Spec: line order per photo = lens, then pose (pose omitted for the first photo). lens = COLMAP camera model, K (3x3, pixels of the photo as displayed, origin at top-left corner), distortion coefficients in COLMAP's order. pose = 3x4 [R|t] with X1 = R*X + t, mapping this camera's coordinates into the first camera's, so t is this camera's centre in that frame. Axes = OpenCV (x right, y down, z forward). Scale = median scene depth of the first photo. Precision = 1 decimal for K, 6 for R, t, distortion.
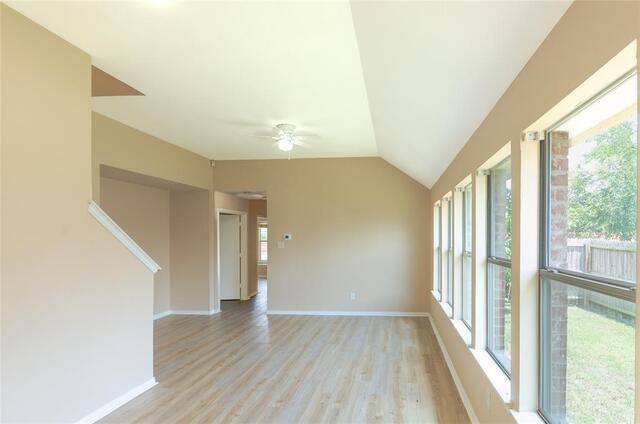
lens RADIAL K [[341.6, 0, 369.1], [0, 341.6, 236.5], [0, 0, 1]] dist [-0.006364, -0.000657]
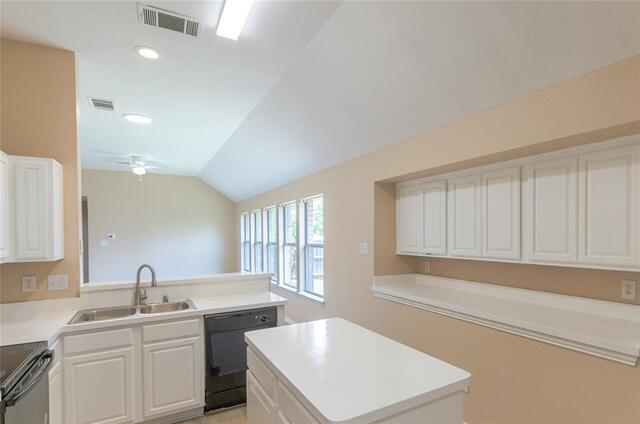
lens RADIAL K [[341.6, 0, 369.1], [0, 341.6, 236.5], [0, 0, 1]] dist [-0.006364, -0.000657]
pose [[0.797355, -0.007937, 0.603458, -0.337285], [0.007949, 0.999965, 0.002649, 0.008955], [-0.603458, 0.002685, 0.797390, -0.675978]]
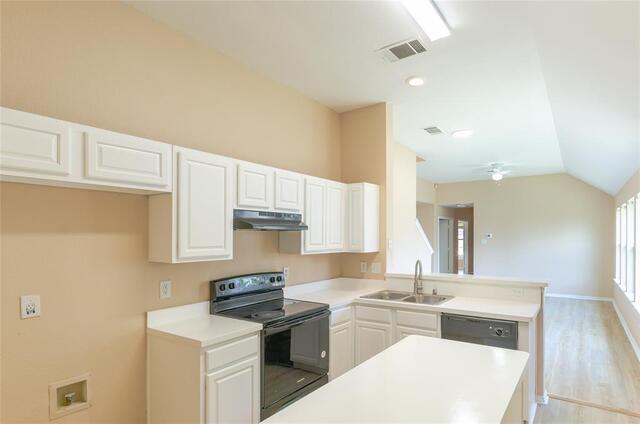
lens RADIAL K [[341.6, 0, 369.1], [0, 341.6, 236.5], [0, 0, 1]] dist [-0.006364, -0.000657]
pose [[0.885904, 0.001355, -0.463866, -0.041349], [-0.001400, 0.999999, 0.000248, 0.007177], [0.463866, 0.000430, 0.885905, -0.638736]]
